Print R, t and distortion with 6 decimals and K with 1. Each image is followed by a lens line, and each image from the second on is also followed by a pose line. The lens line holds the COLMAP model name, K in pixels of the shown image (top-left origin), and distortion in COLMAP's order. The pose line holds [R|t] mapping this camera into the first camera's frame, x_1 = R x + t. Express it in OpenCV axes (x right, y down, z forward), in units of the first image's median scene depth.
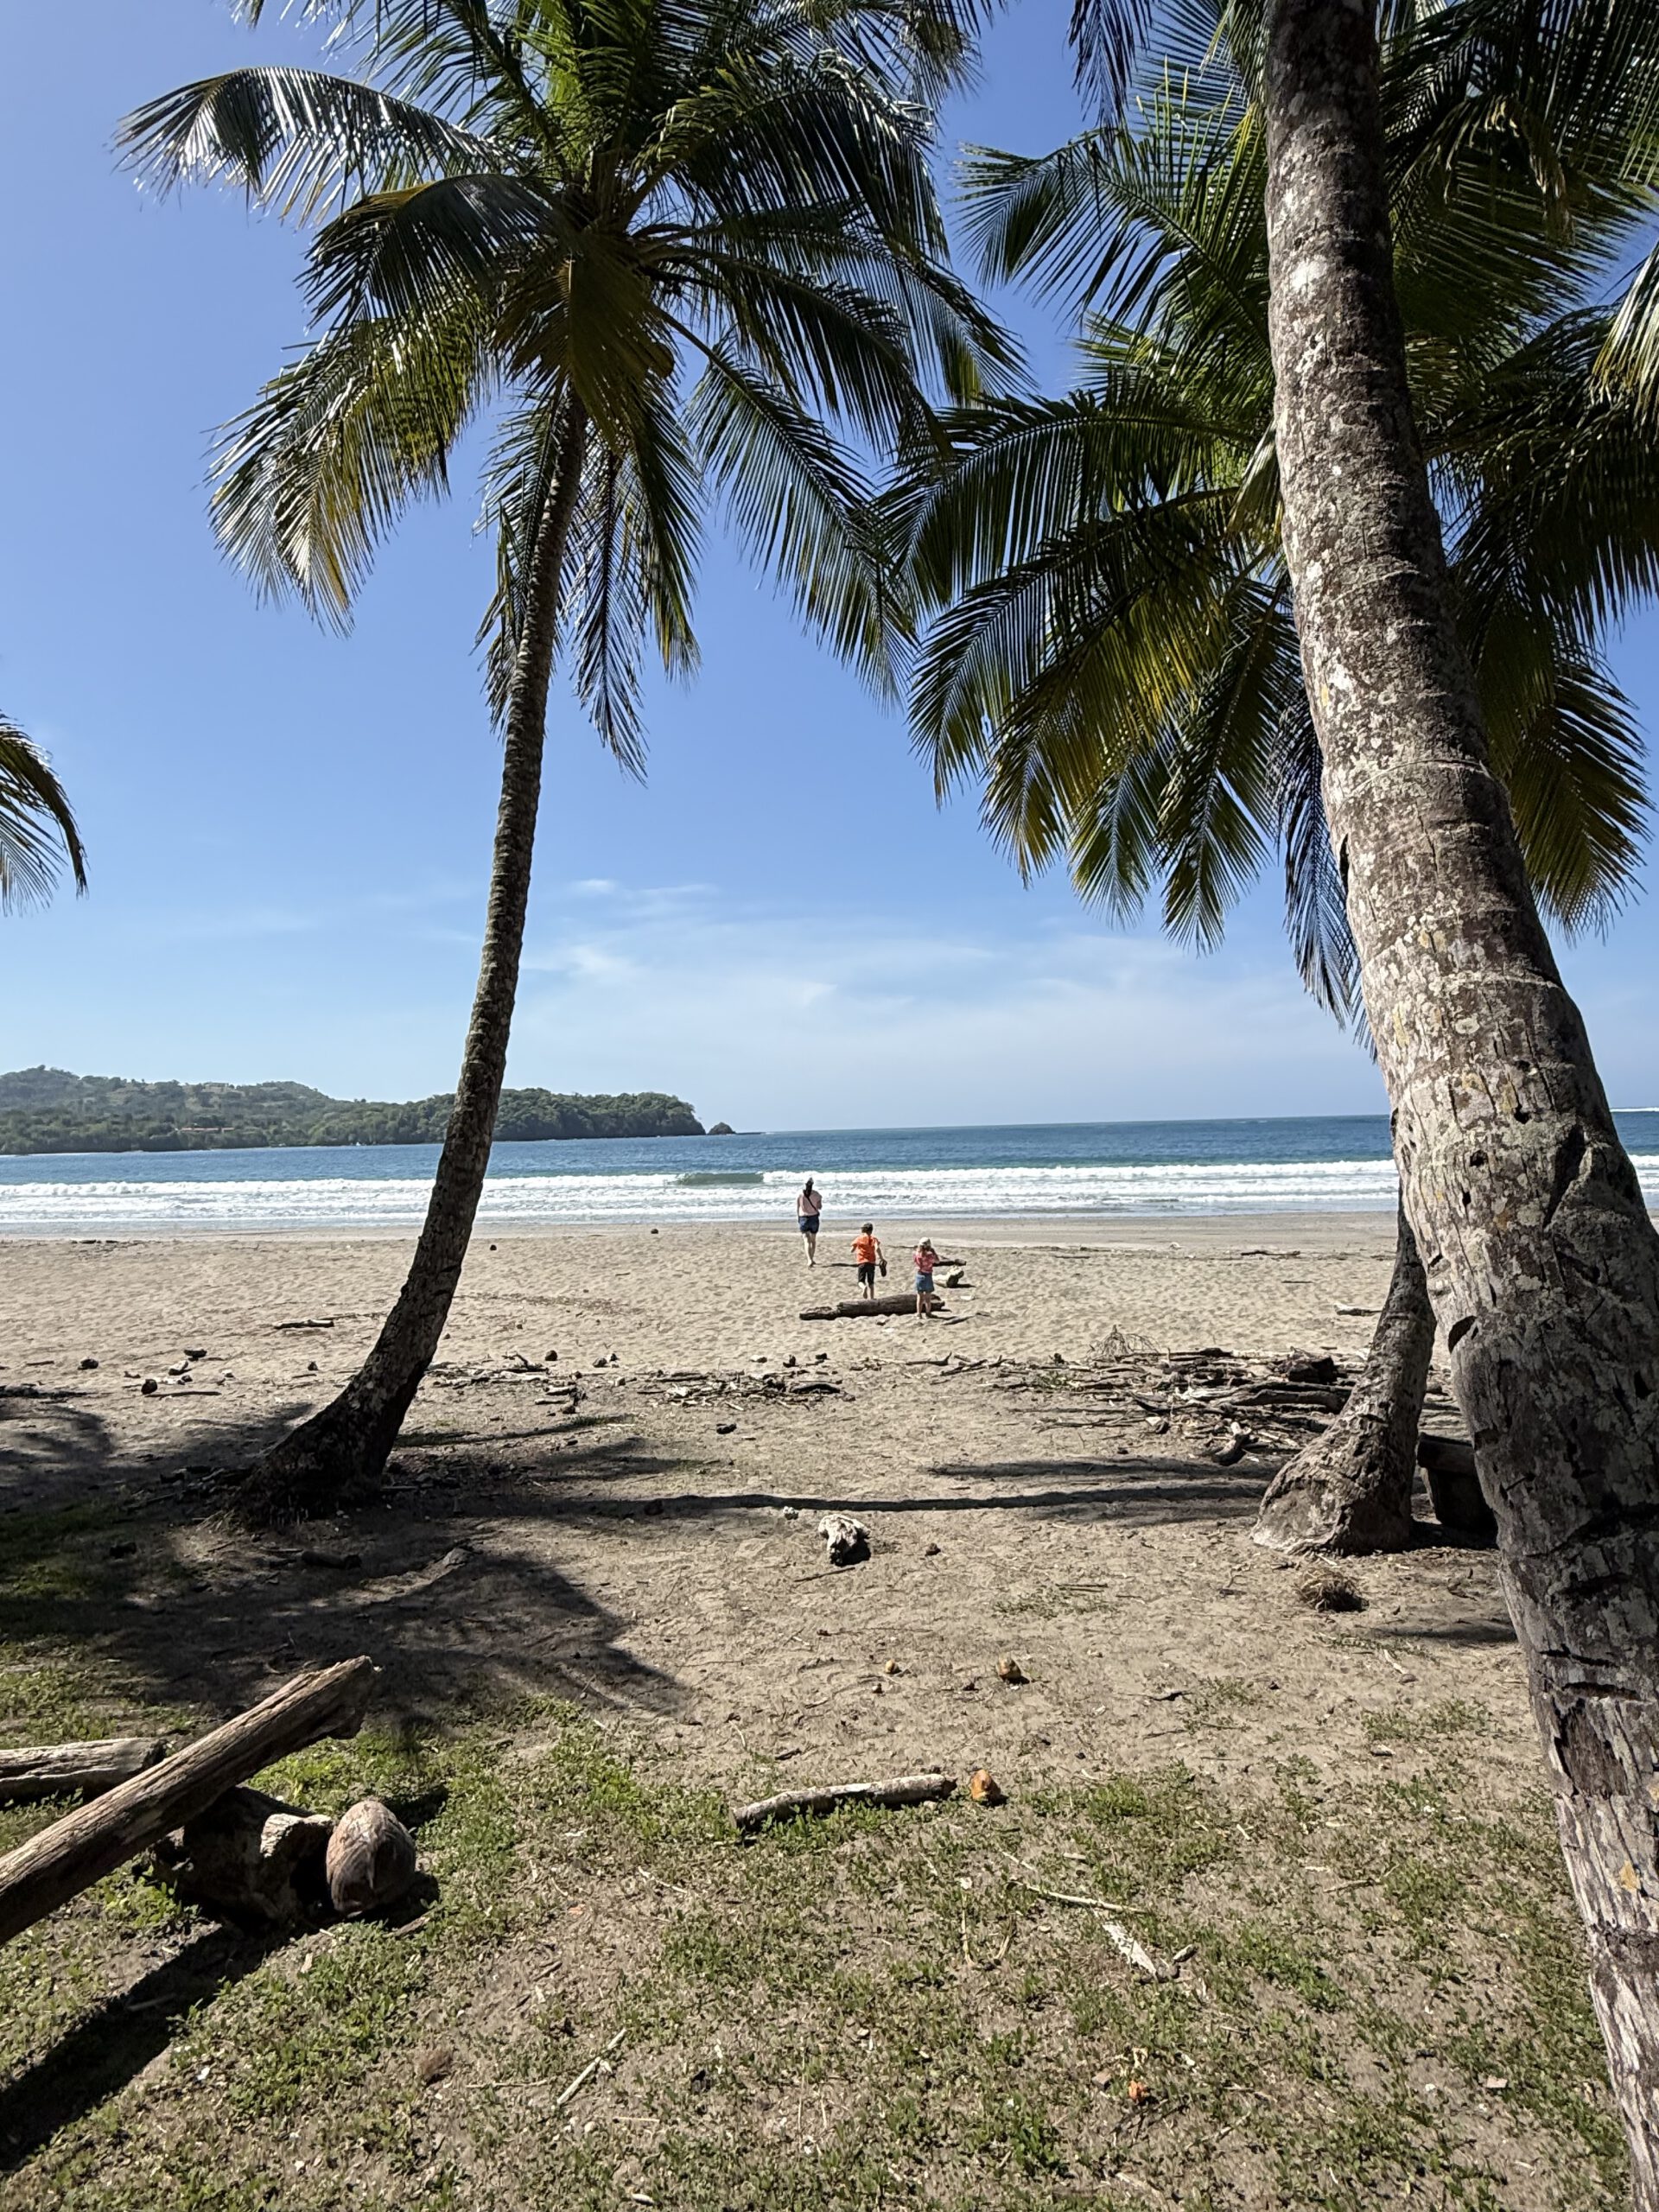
lens RADIAL K [[1228.9, 0, 829.5], [0, 1228.9, 1106.0], [0, 0, 1]] dist [0.000910, 0.001962]
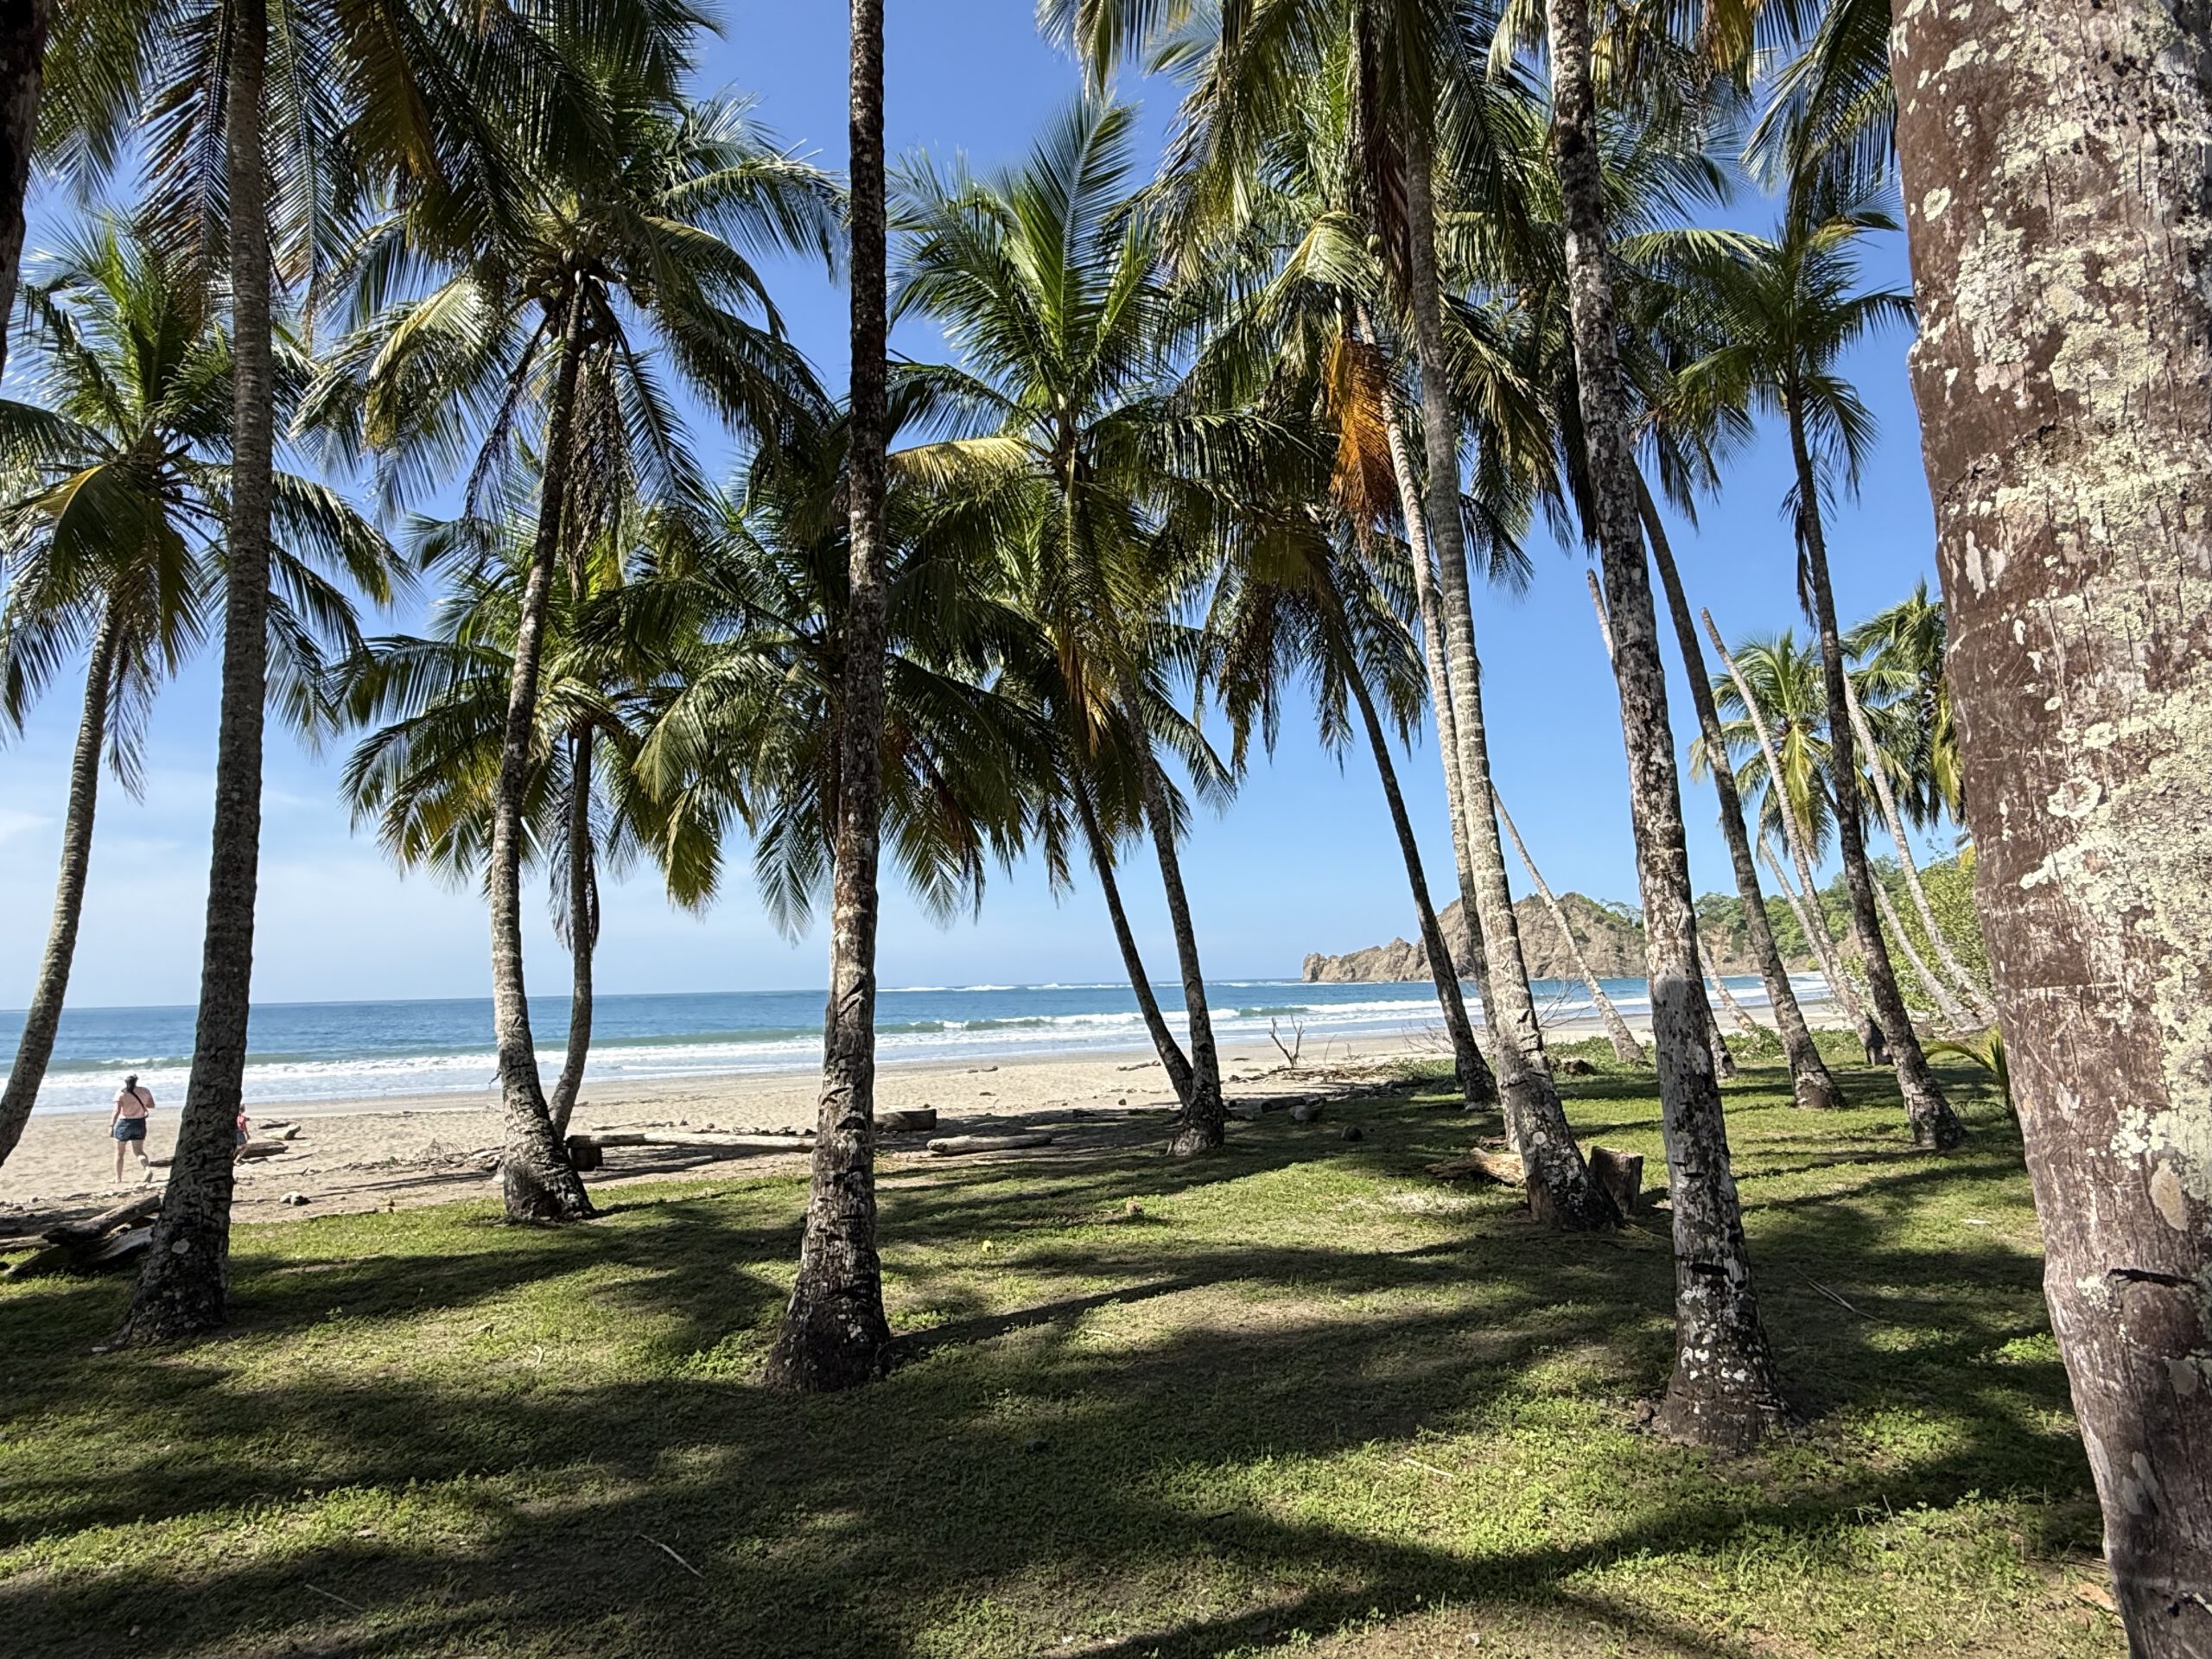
lens RADIAL K [[1228.9, 0, 1109.9], [0, 1228.9, 823.4], [0, 0, 1]] dist [0.000910, 0.001962]
pose [[0.750700, 0.092597, 0.654122, -0.253984], [-0.006853, 0.991167, -0.132443, -0.025752], [-0.660608, 0.094942, 0.744704, -1.068655]]
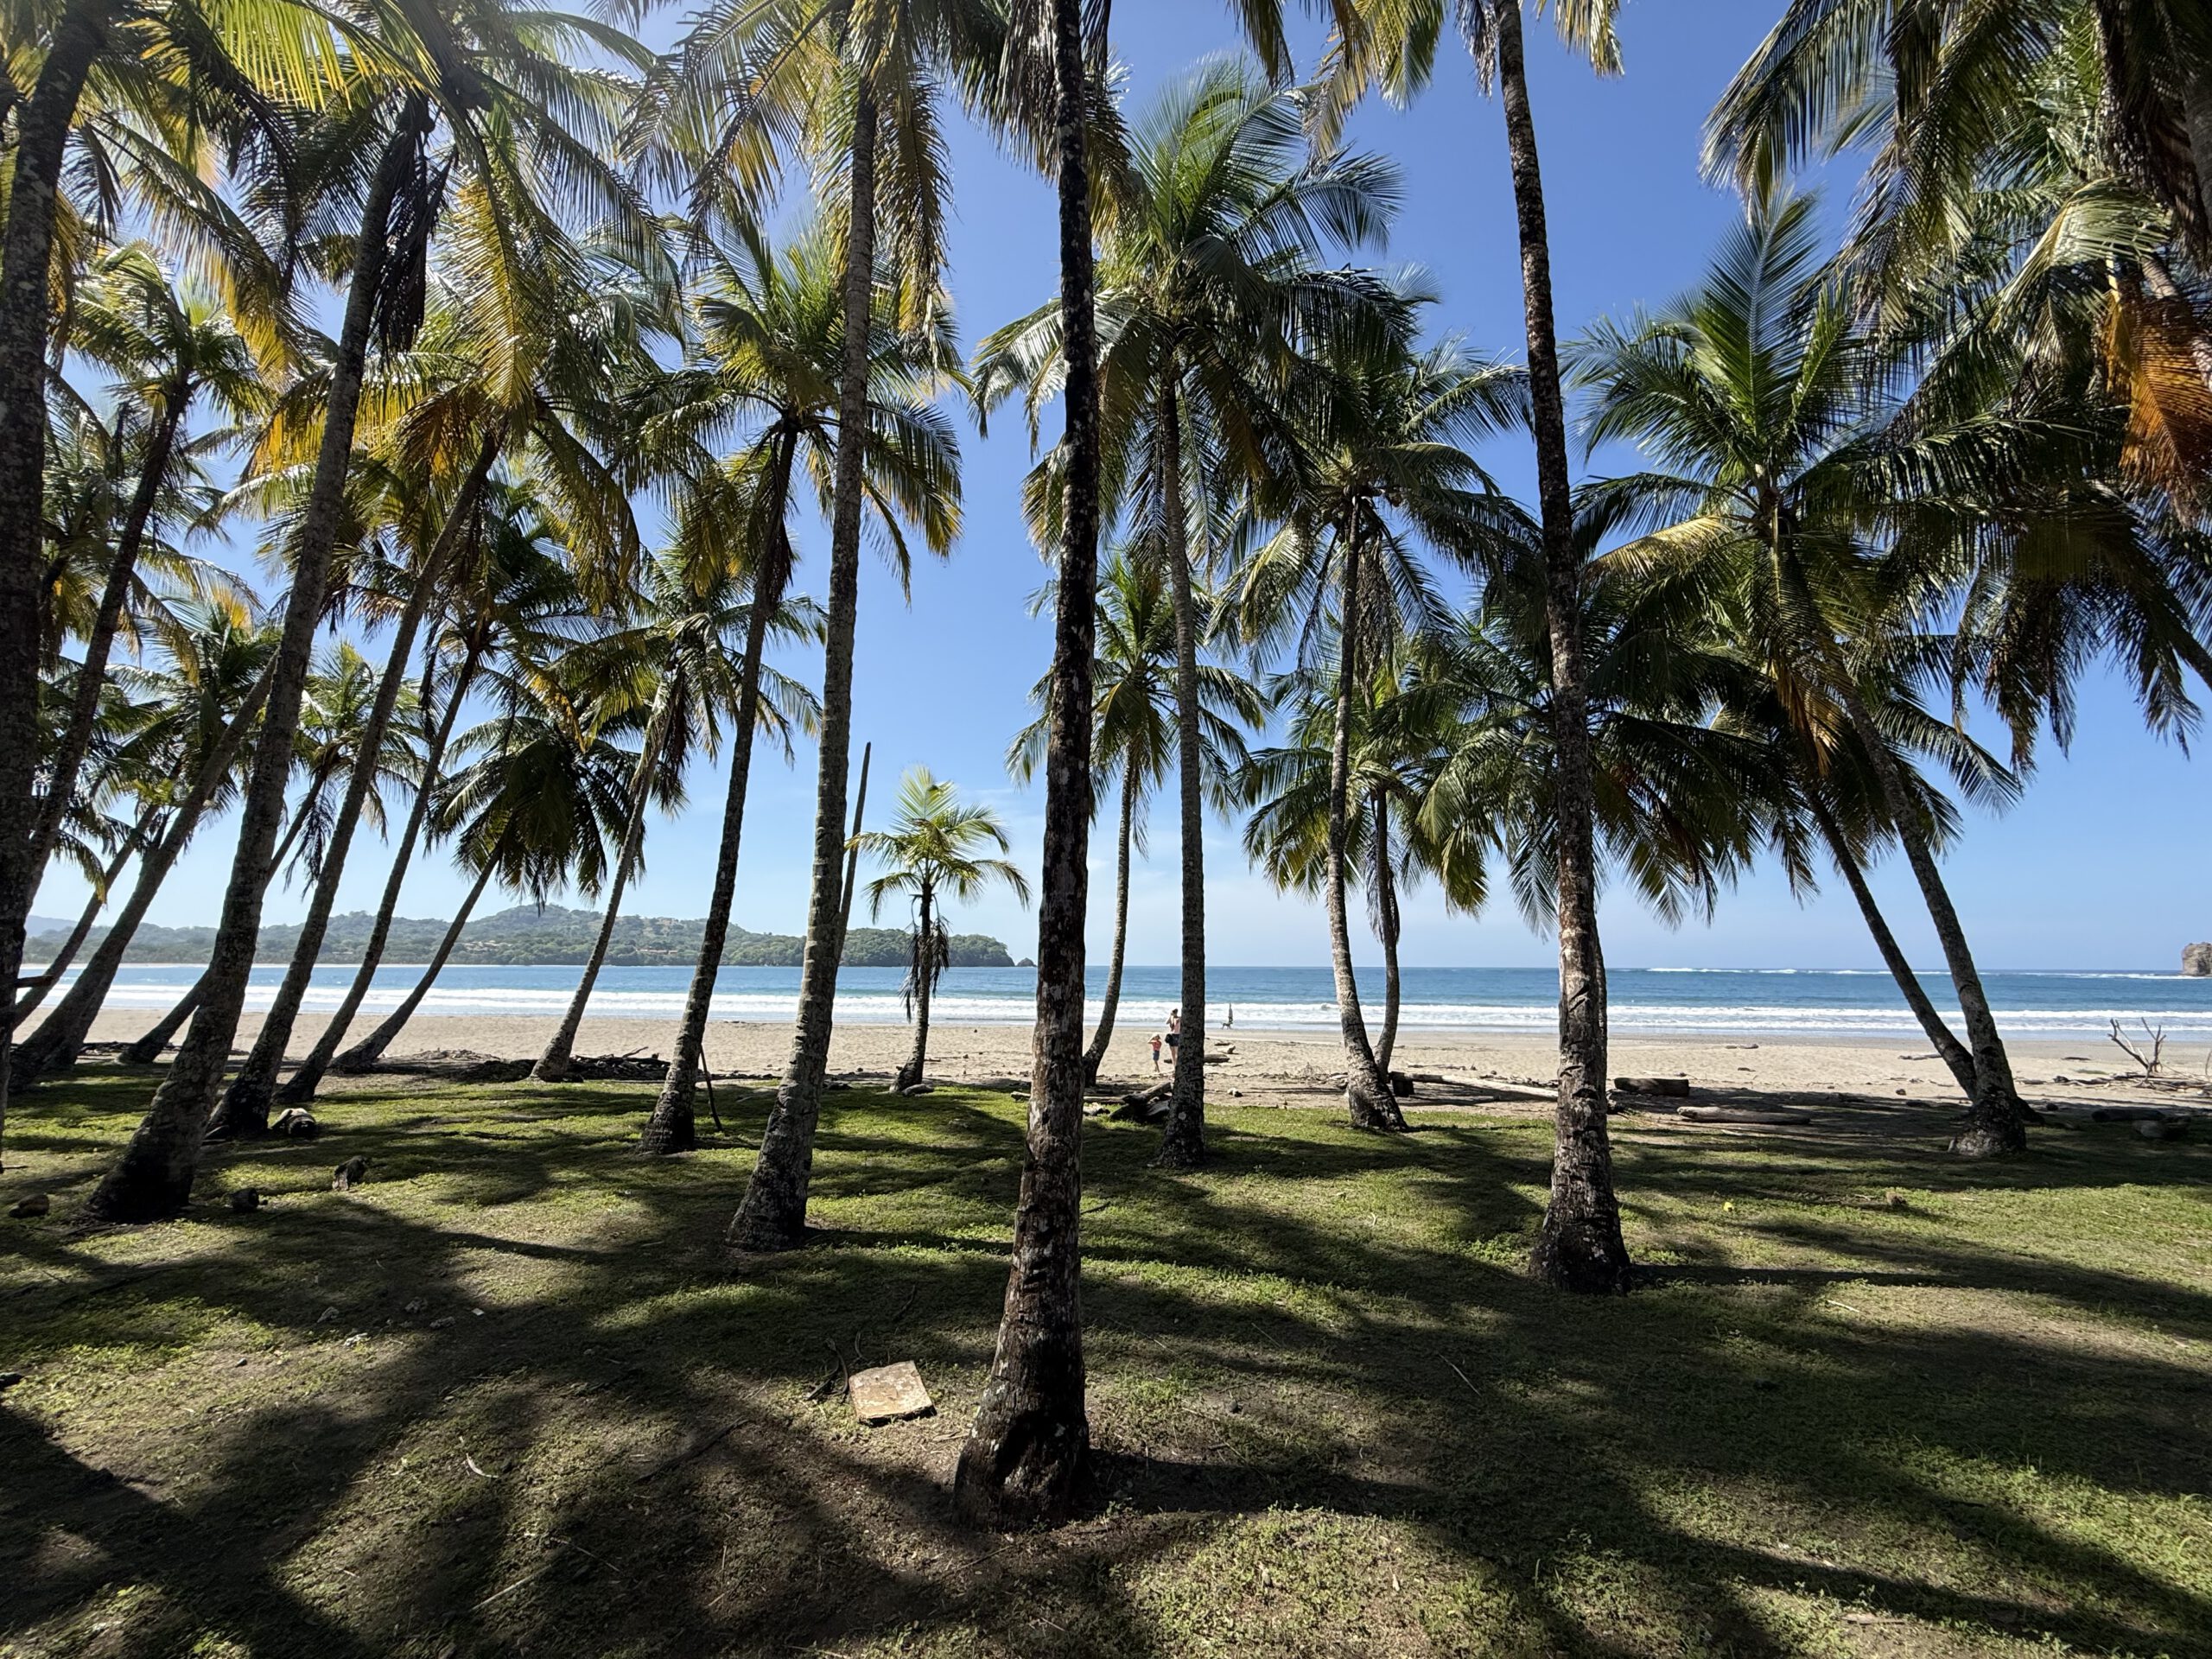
lens RADIAL K [[899.6, 0, 1106.0], [0, 899.6, 829.5], [0, 0, 1]] dist [0.000124, -0.000100]
pose [[0.999455, 0.032893, 0.002707, -0.263062], [-0.032263, 0.991005, -0.129881, -0.050762], [-0.006955, 0.129722, 0.991526, -1.147627]]
